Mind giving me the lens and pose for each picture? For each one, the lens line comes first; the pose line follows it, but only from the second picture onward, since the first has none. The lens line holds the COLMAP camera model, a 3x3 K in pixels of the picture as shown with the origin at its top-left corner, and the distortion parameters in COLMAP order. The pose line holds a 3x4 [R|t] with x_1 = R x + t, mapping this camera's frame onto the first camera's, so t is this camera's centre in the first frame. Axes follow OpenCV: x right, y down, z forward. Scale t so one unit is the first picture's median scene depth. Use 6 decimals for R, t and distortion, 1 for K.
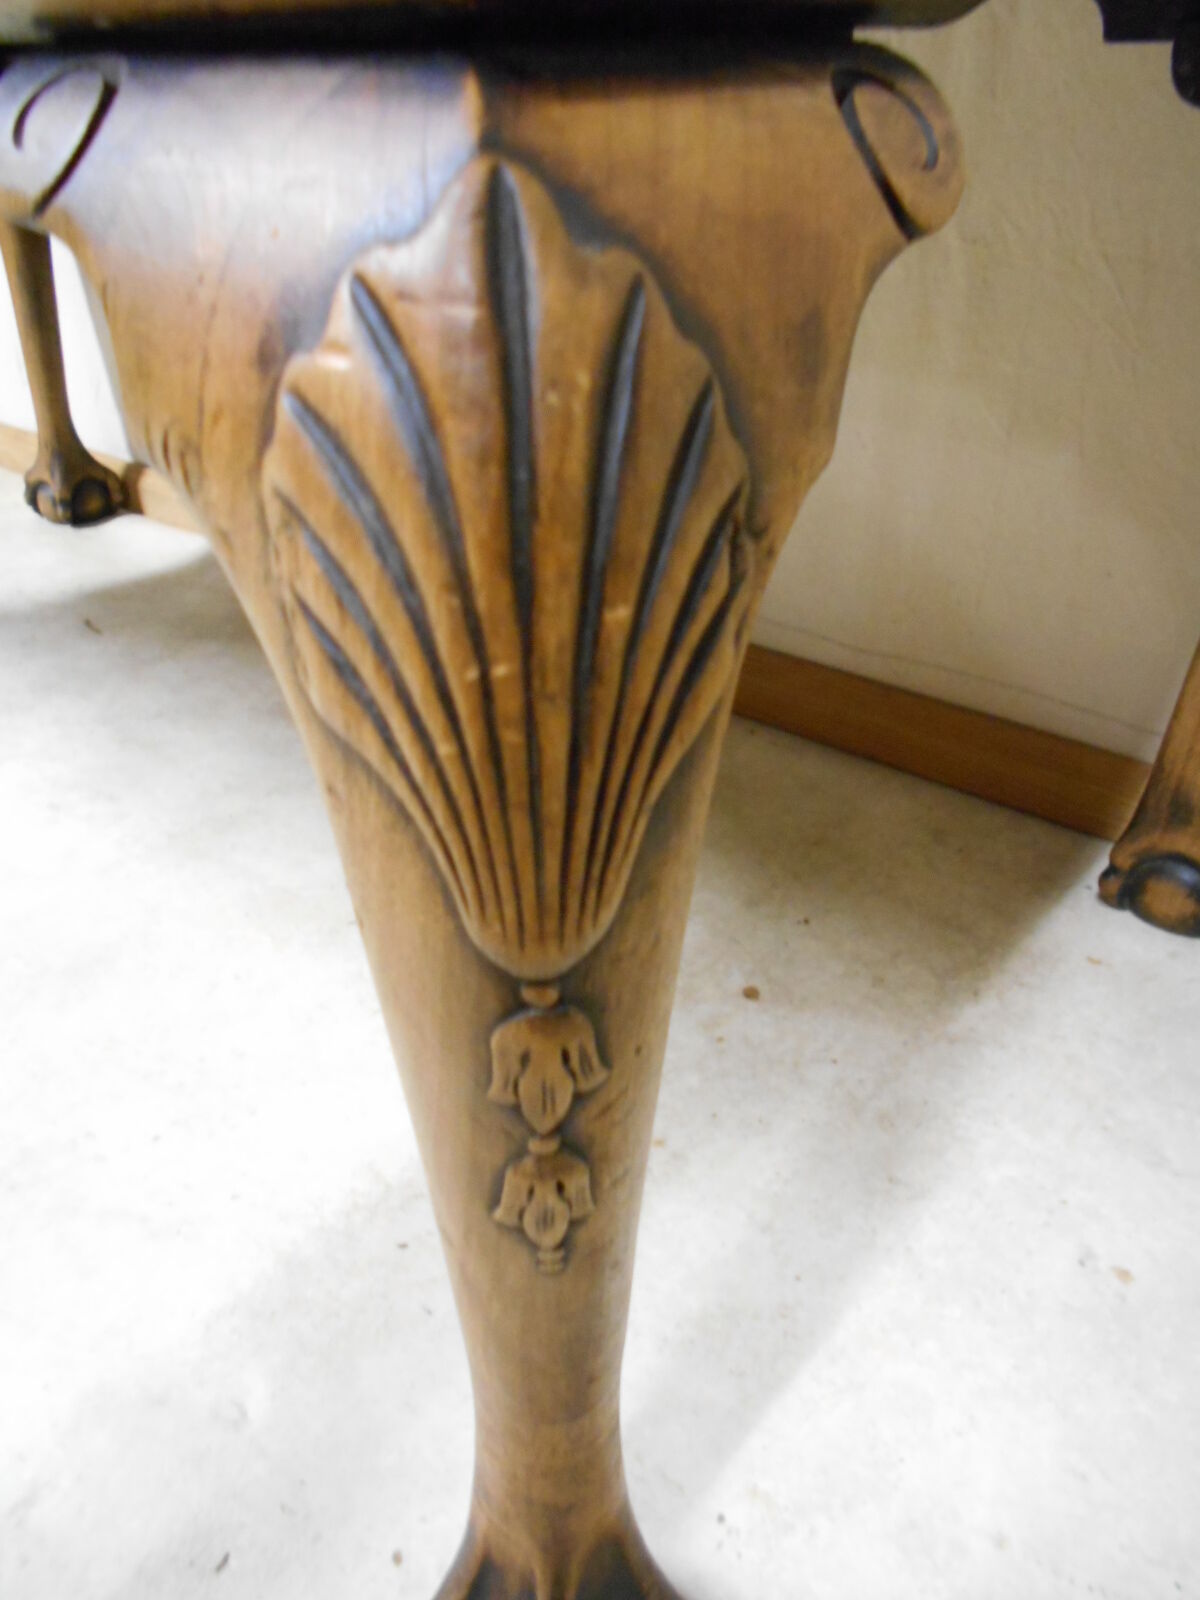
lens RADIAL K [[1308.5, 0, 581.3], [0, 1308.5, 807.3], [0, 0, 1]] dist [0.016372, 0.052947]
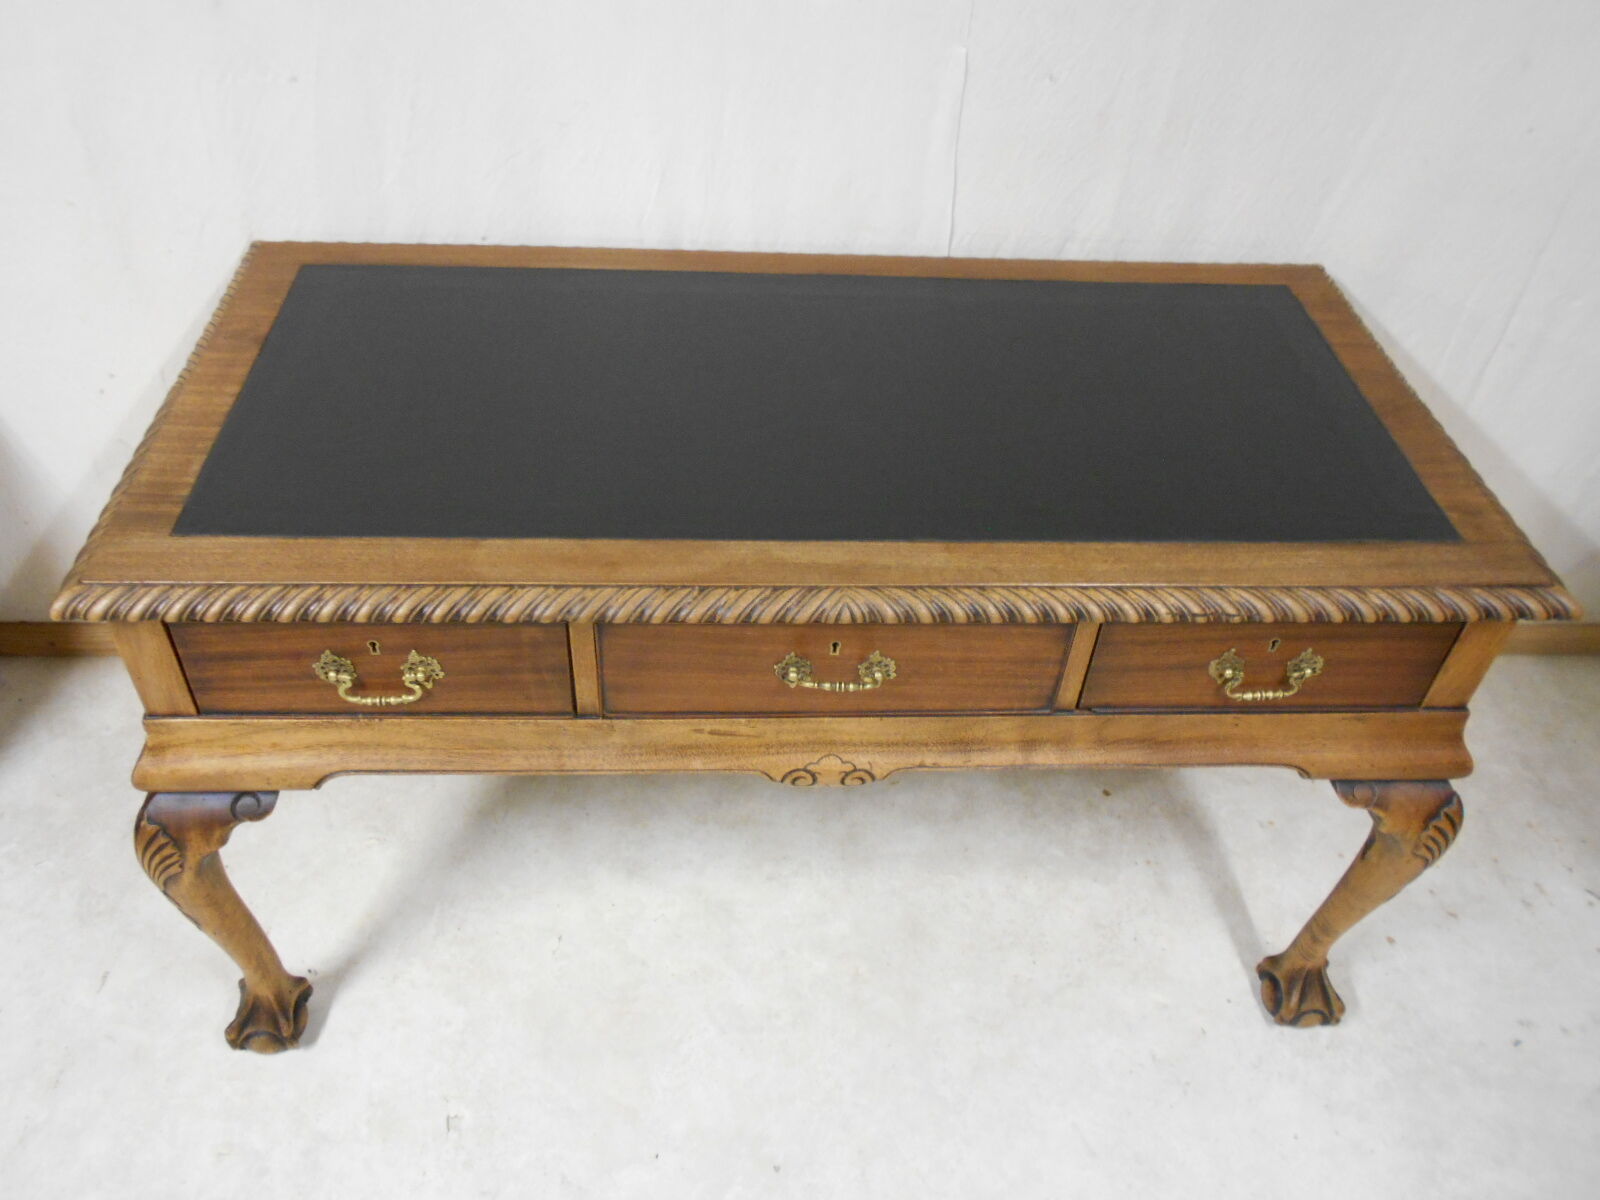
lens RADIAL K [[1324.9, 0, 801.9], [0, 1324.9, 622.7], [0, 0, 1]] dist [-0.019272, 0.007262]
pose [[0.723207, -0.453022, 0.521290, -5.038828], [0.294225, 0.884979, 0.360892, -4.233316], [-0.624823, -0.107623, 0.773314, -2.025402]]
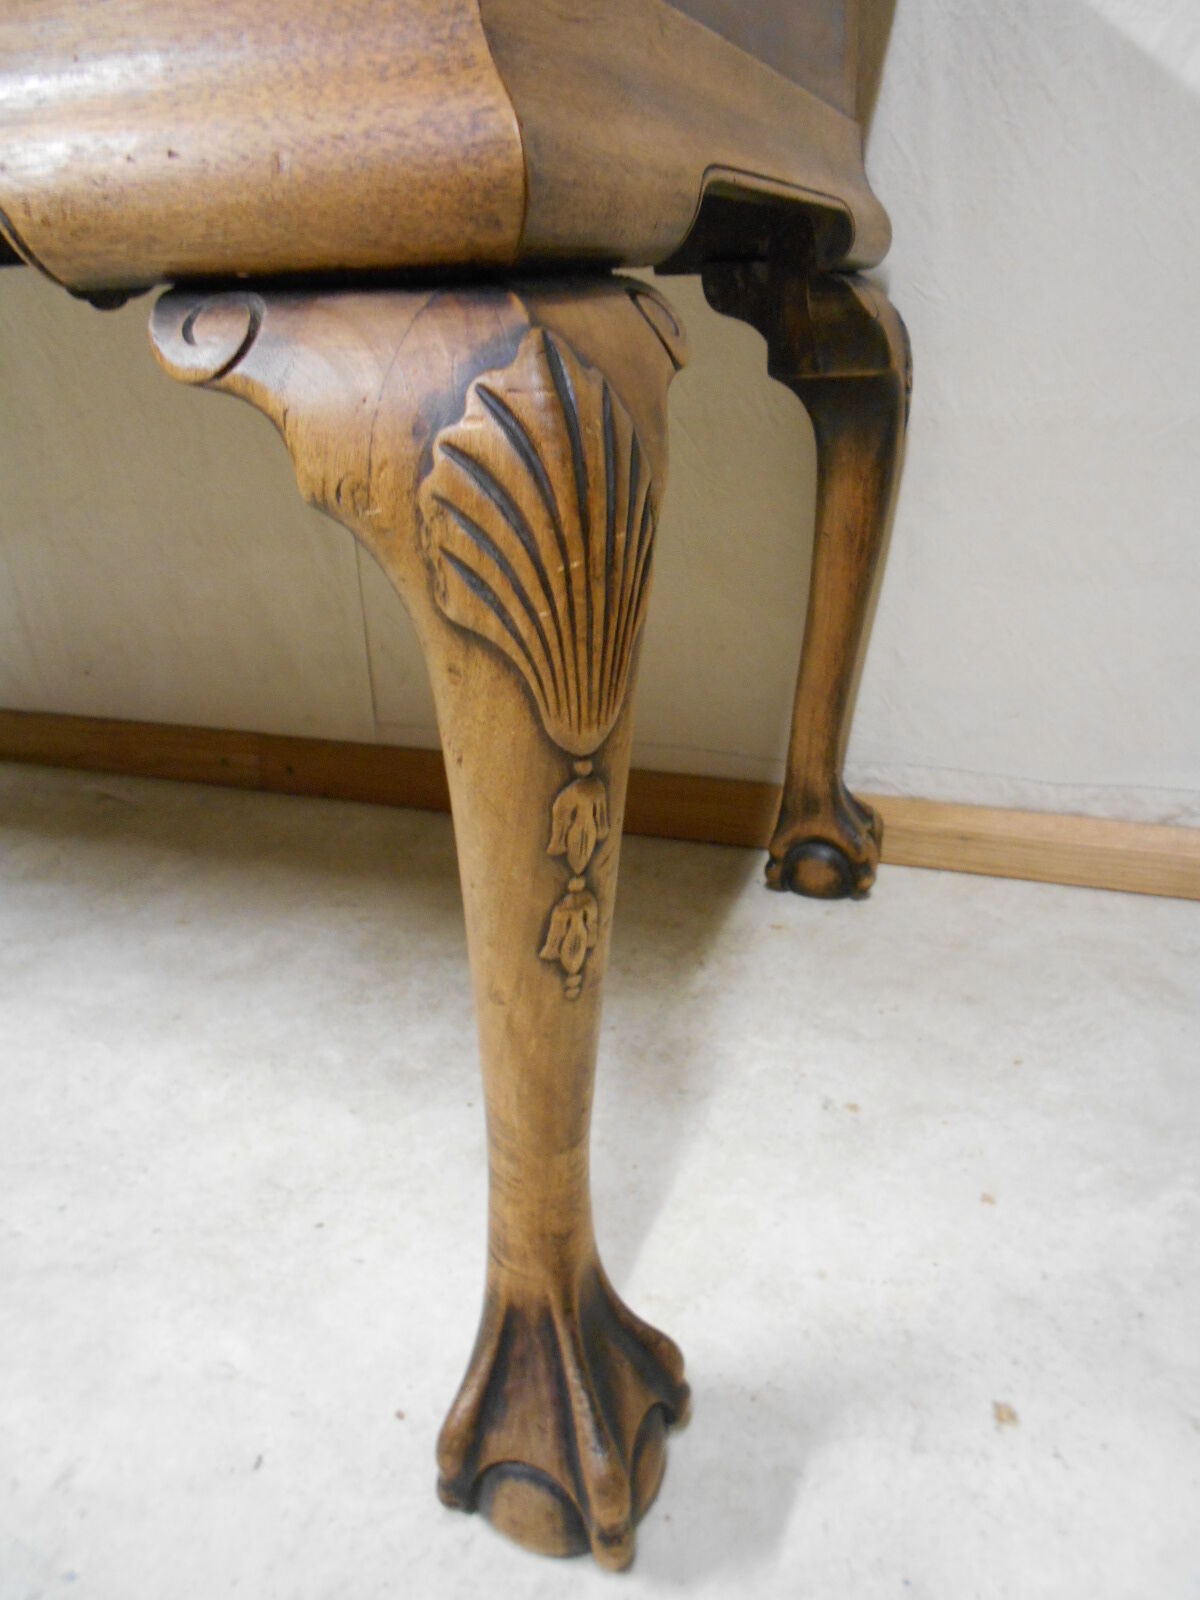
lens RADIAL K [[1324.9, 0, 600.0], [0, 1324.9, 832.1], [0, 0, 1]] dist [-0.019272, 0.007262]
pose [[0.937344, -0.157075, 0.310987, -0.568388], [0.194525, 0.976468, -0.093115, 0.388853], [-0.289043, 0.147775, 0.945842, -0.692982]]
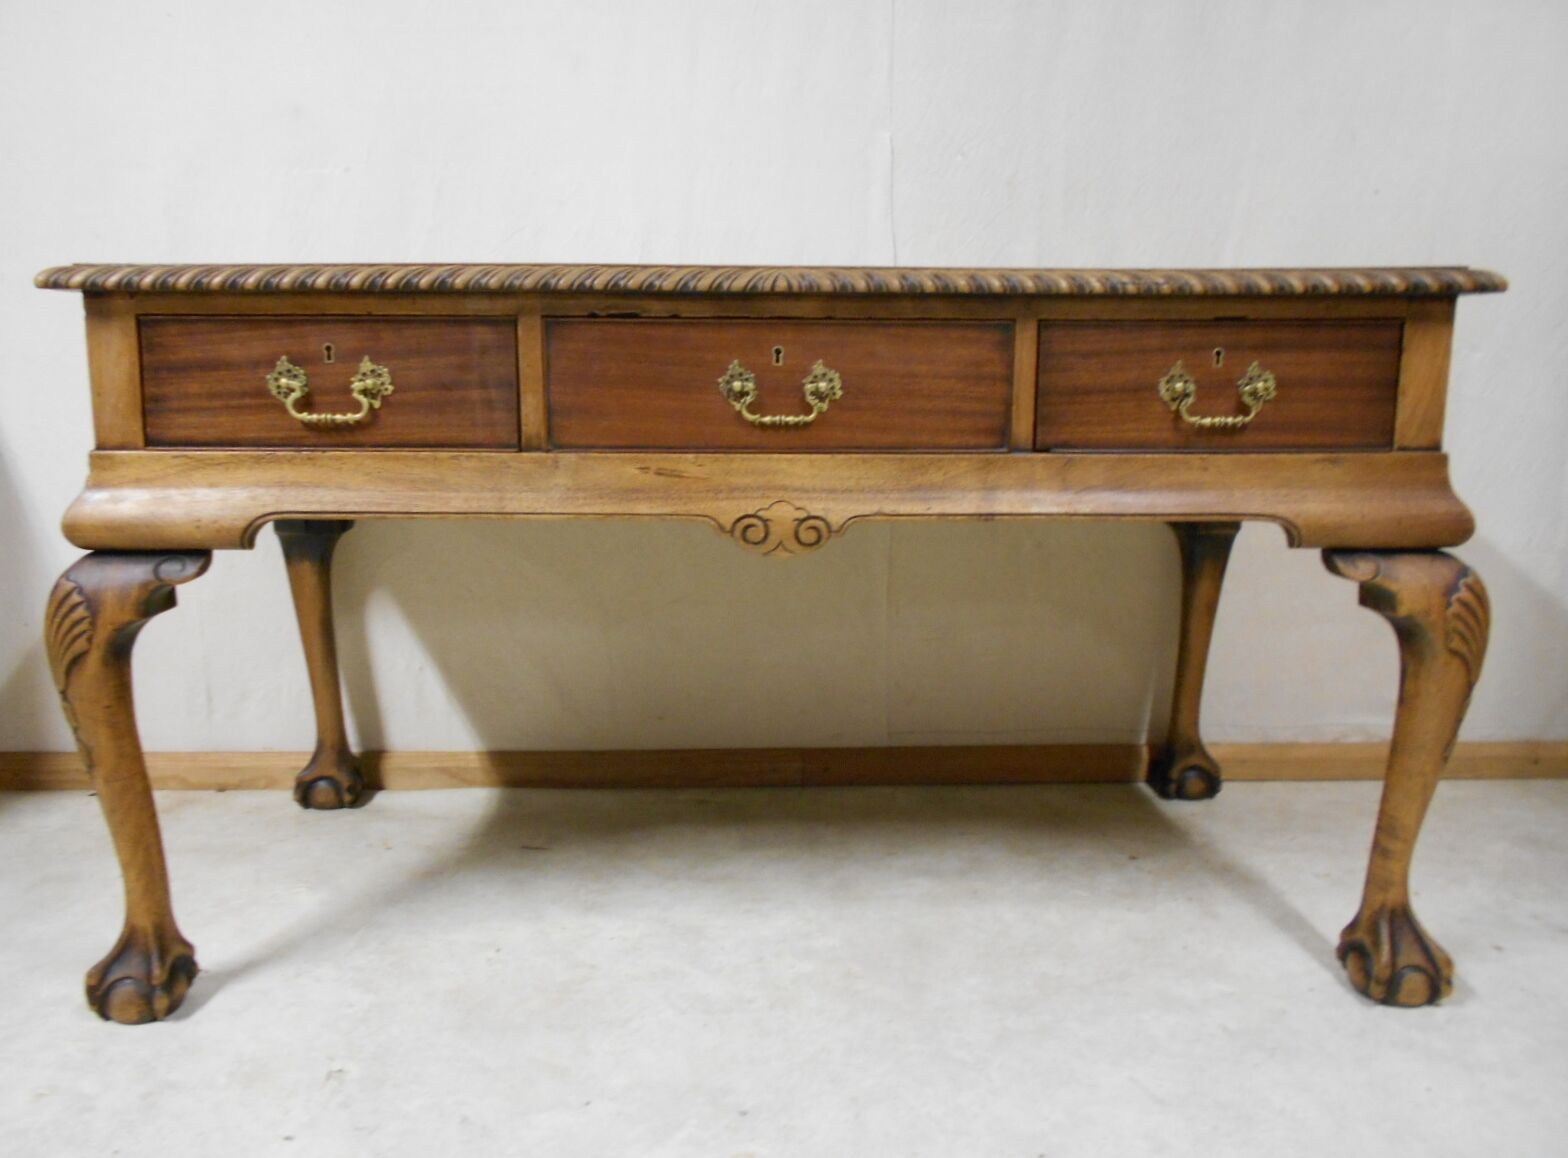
lens RADIAL K [[1298.7, 0, 785.8], [0, 1298.7, 601.8], [0, 0, 1]] dist [-0.034019, -0.006438]
pose [[0.737669, -0.128845, 0.662754, -5.839240], [0.332400, 0.923721, -0.190393, -0.144886], [-0.587669, 0.360746, 0.724229, -1.473118]]
